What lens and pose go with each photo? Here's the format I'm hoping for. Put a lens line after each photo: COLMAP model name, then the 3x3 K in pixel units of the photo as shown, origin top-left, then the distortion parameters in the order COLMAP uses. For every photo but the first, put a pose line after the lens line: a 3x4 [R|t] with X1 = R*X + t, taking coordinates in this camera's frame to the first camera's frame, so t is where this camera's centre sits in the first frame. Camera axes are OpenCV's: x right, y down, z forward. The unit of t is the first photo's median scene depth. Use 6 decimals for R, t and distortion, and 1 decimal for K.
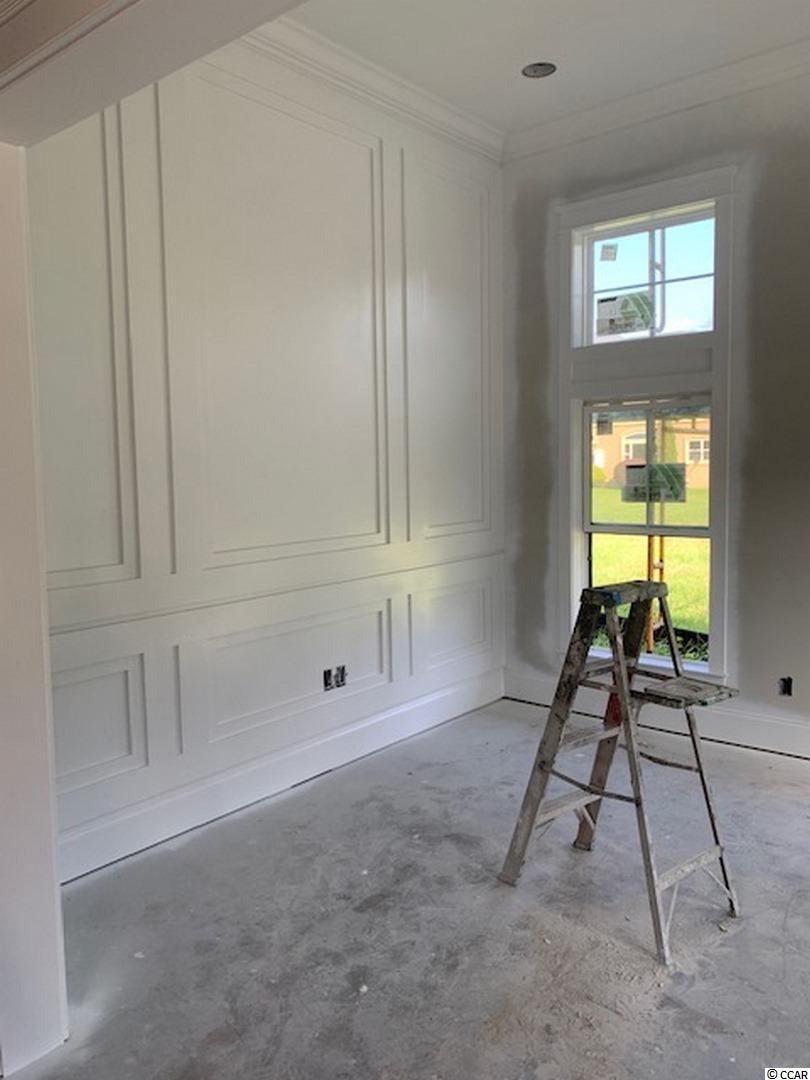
lens RADIAL K [[815.5, 0, 401.0], [0, 815.5, 535.4], [0, 0, 1]] dist [0.047179, -0.057548]
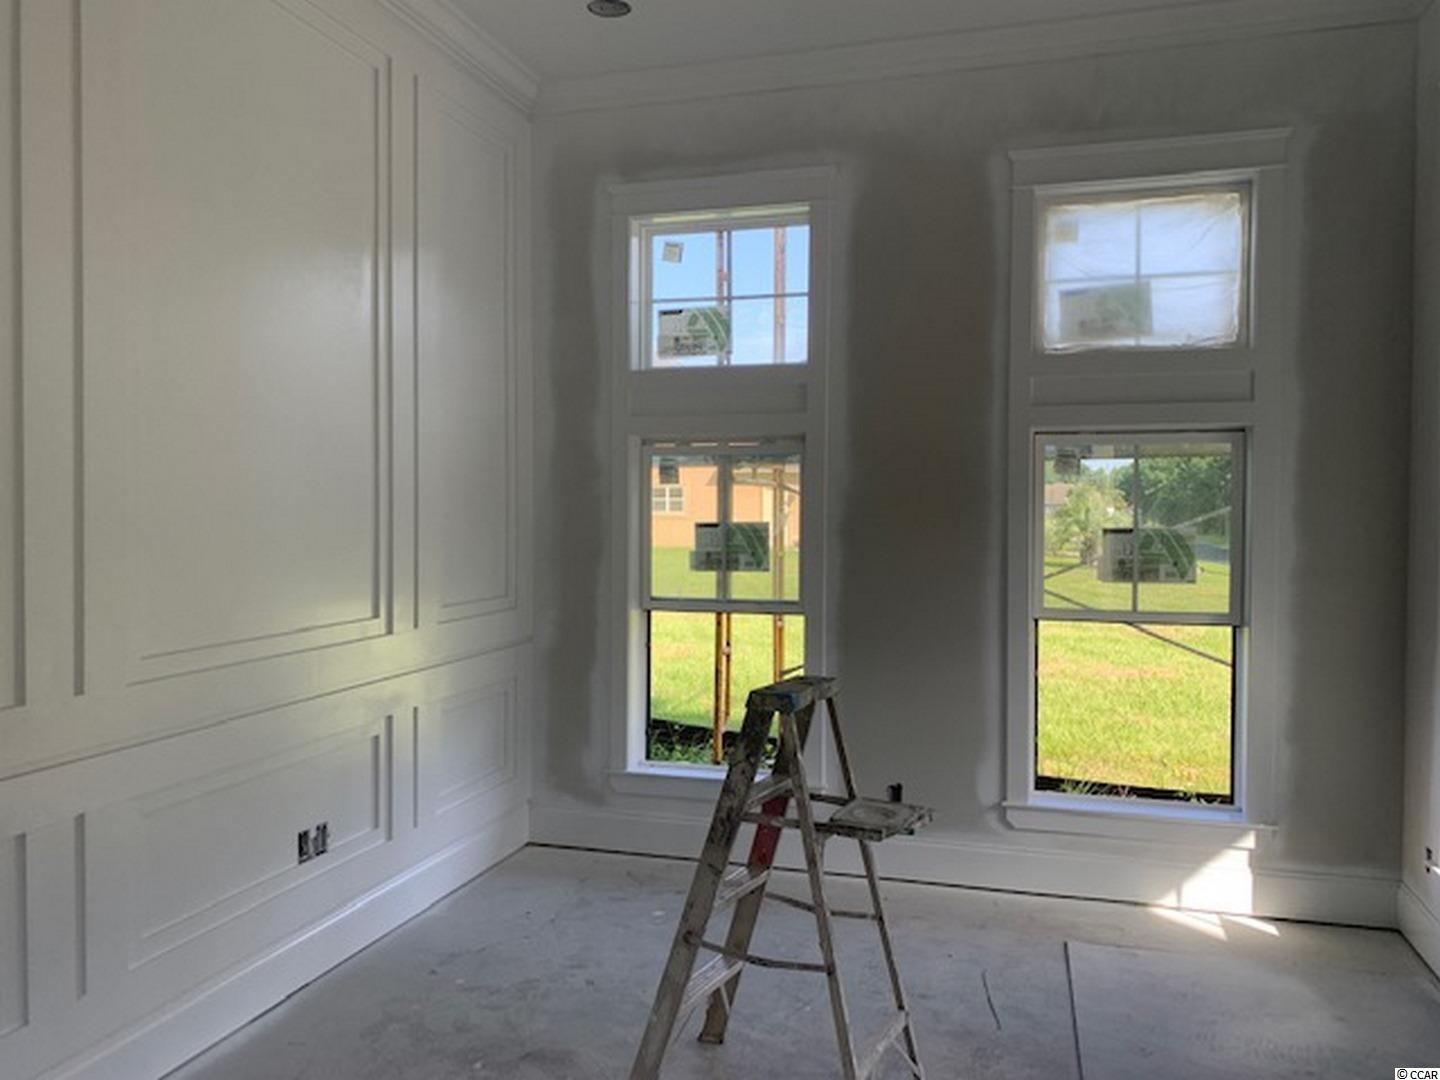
lens RADIAL K [[1087.3, 0, 696.3], [0, 1087.3, 550.2], [0, 0, 1]] dist [0.047179, -0.057548]
pose [[0.921880, 0.003394, 0.387460, -0.135142], [0.017374, 0.998594, -0.050086, -0.009864], [-0.387085, 0.052905, 0.920525, 0.055111]]
